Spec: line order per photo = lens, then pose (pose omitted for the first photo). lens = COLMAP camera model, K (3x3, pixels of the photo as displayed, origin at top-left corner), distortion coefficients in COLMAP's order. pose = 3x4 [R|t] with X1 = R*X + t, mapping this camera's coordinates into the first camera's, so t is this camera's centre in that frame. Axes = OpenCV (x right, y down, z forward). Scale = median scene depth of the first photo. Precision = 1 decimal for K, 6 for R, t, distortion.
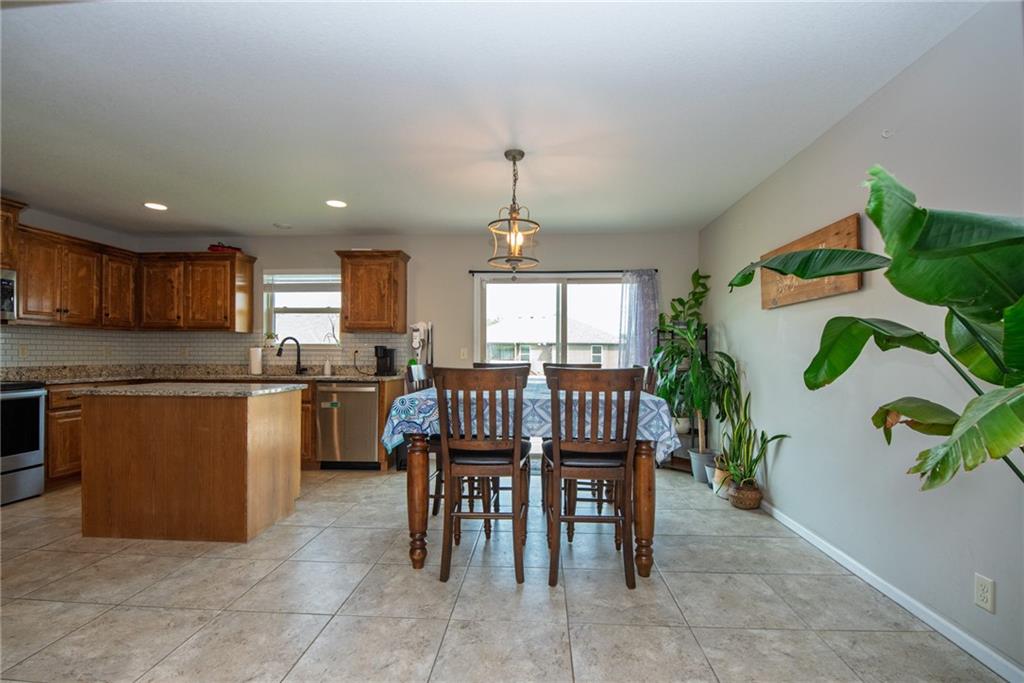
lens RADIAL K [[449.7, 0, 518.5], [0, 449.7, 347.2], [0, 0, 1]] dist [0.000986, -0.009110]
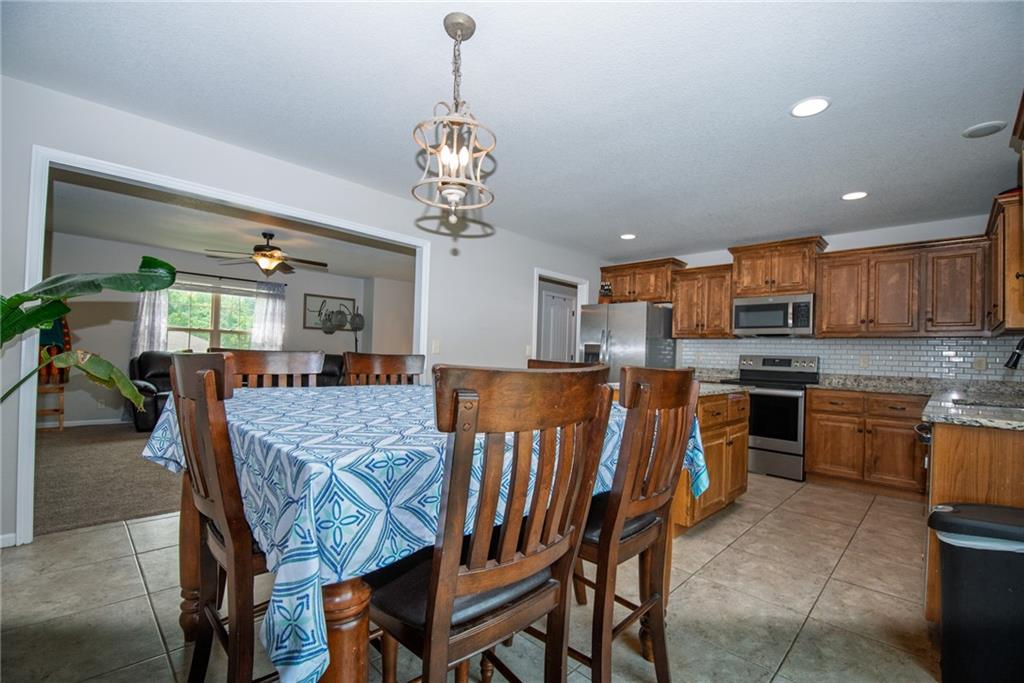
lens RADIAL K [[449.7, 0, 518.5], [0, 449.7, 347.2], [0, 0, 1]] dist [0.000986, -0.009110]
pose [[-0.656800, -0.040247, -0.752990, 0.308588], [-0.020909, 0.999163, -0.035167, 0.033975], [0.753775, -0.007353, -0.657091, 1.165907]]
